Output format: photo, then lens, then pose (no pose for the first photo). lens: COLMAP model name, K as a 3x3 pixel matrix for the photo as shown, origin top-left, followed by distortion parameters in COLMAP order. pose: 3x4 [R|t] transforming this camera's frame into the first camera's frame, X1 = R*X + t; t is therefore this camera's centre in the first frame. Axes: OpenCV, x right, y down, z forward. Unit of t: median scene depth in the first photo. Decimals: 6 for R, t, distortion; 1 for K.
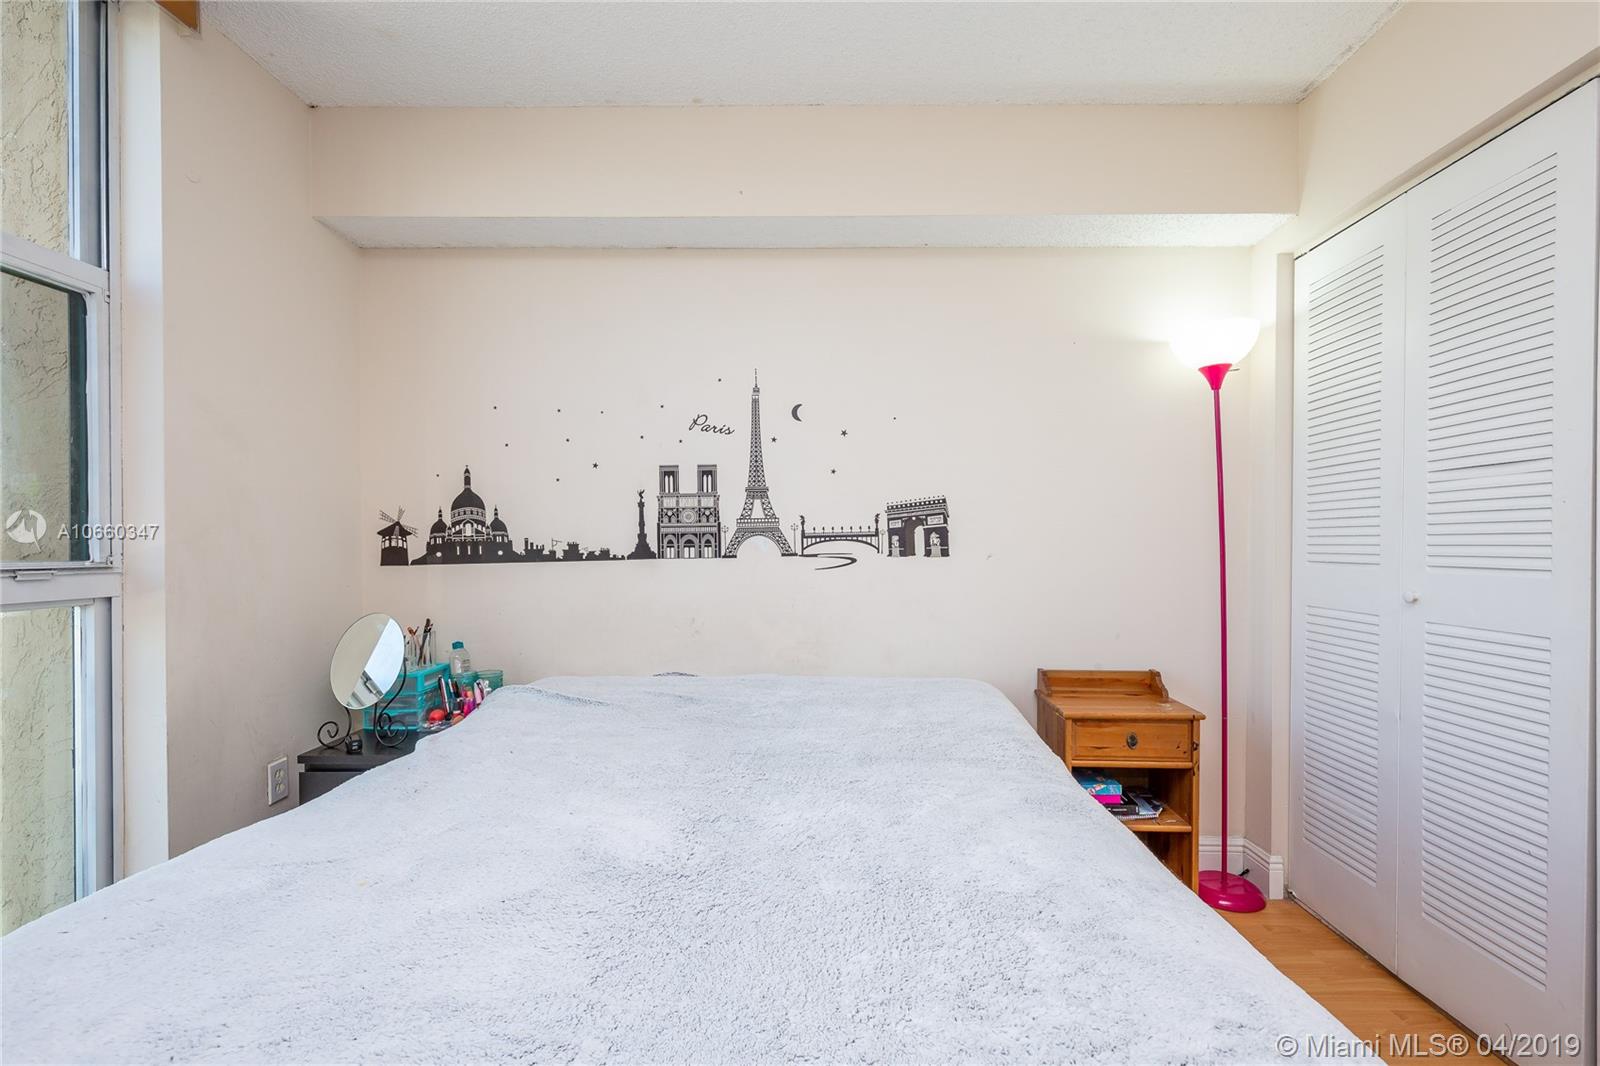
lens RADIAL K [[725.8, 0, 813.2], [0, 725.8, 554.8], [0, 0, 1]] dist [0.005056, -0.002709]
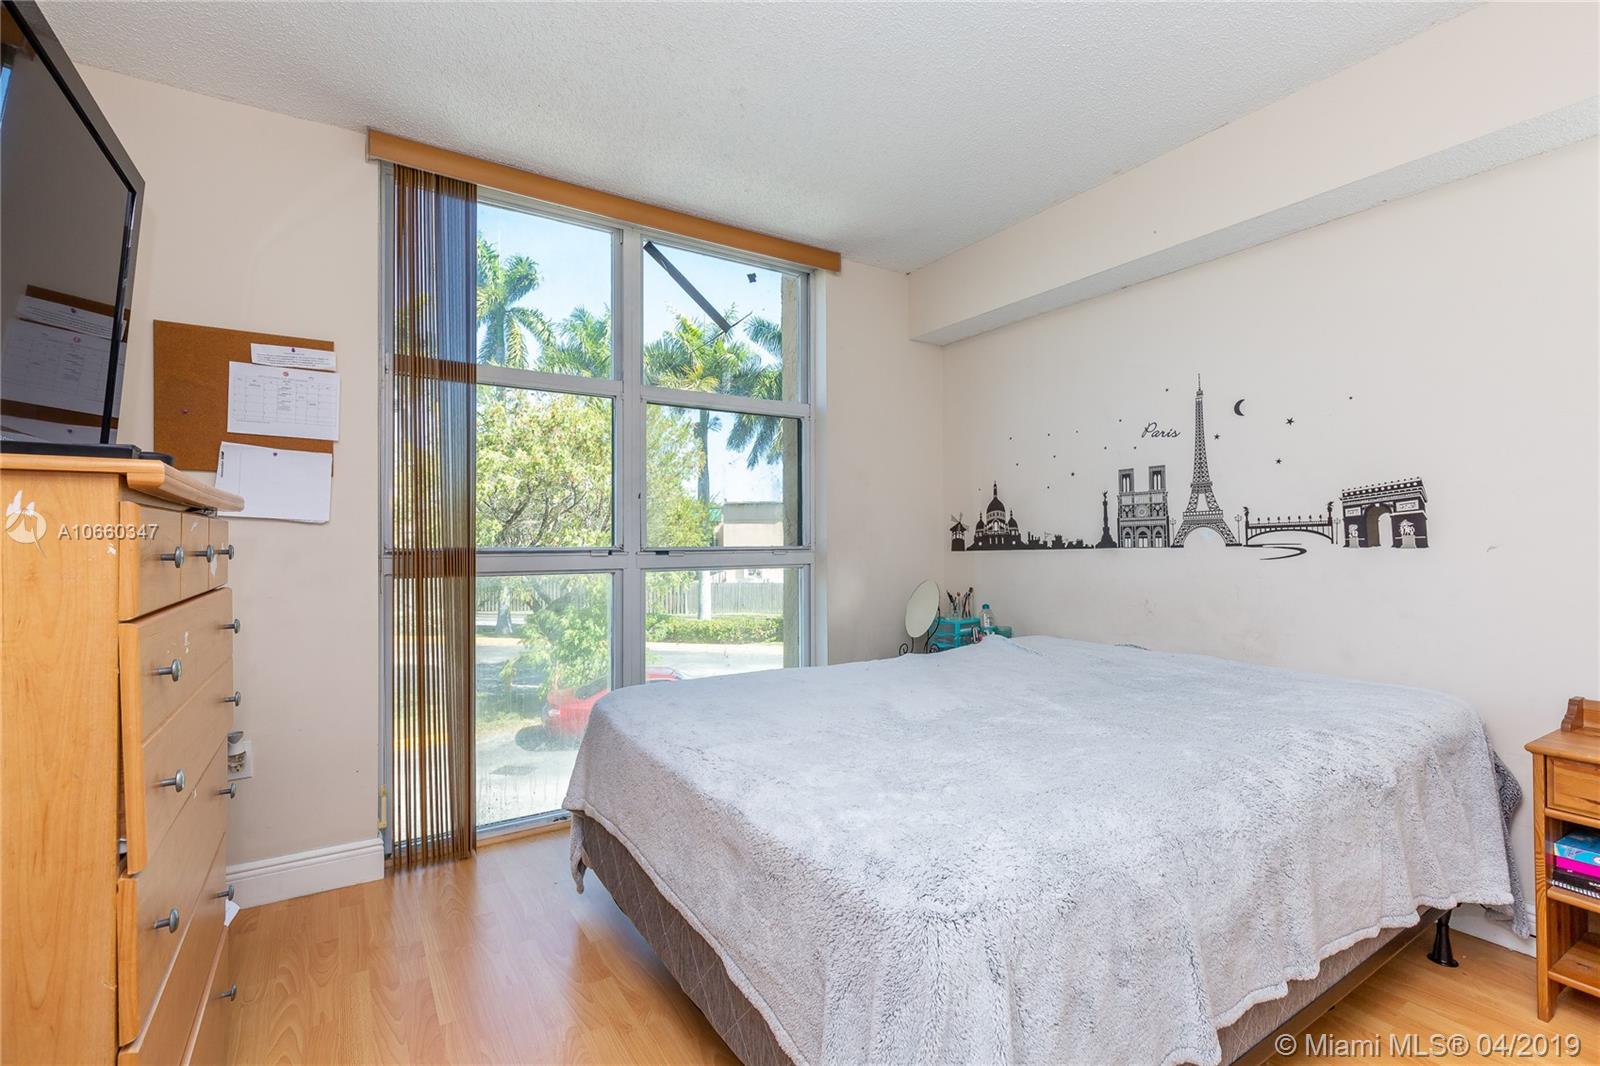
lens RADIAL K [[725.8, 0, 812.8], [0, 725.8, 532.0], [0, 0, 1]] dist [0.005056, -0.002709]
pose [[0.548145, -0.011179, -0.836309, 0.510753], [-0.004847, 0.999851, -0.016542, 0.001385], [0.836370, 0.013121, 0.548009, -0.077100]]
